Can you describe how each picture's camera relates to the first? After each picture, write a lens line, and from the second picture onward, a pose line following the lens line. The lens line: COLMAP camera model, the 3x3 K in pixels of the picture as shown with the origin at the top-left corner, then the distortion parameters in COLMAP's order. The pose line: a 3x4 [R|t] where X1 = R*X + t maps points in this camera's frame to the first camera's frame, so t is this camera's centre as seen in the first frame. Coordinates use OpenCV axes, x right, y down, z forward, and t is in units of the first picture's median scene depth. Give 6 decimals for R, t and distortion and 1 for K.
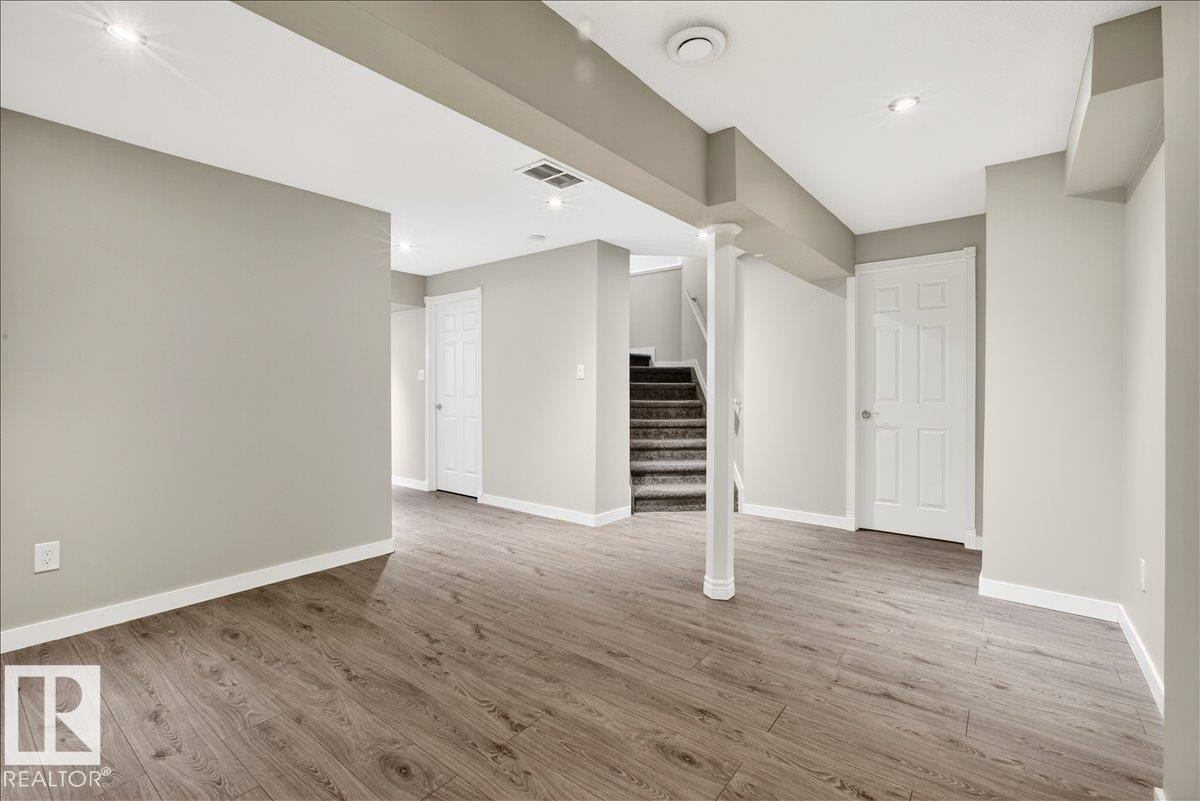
lens RADIAL K [[537.1, 0, 596.3], [0, 537.1, 392.0], [0, 0, 1]] dist [-0.004258, 0.002909]
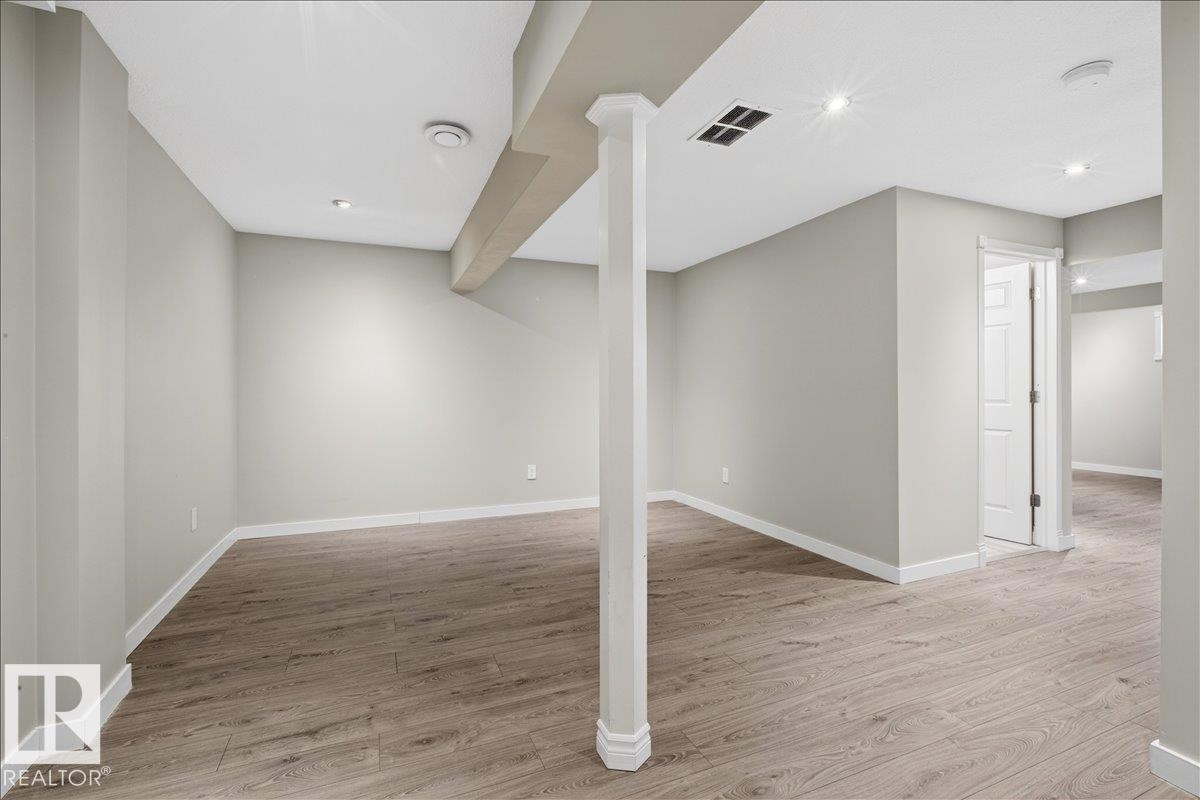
lens RADIAL K [[537.1, 0, 601.4], [0, 537.1, 393.6], [0, 0, 1]] dist [-0.004258, 0.002909]
pose [[-0.490449, 0.006220, -0.871448, 0.923787], [-0.005821, 0.999929, 0.010413, -0.013071], [0.871450, 0.010180, -0.490378, 1.581107]]
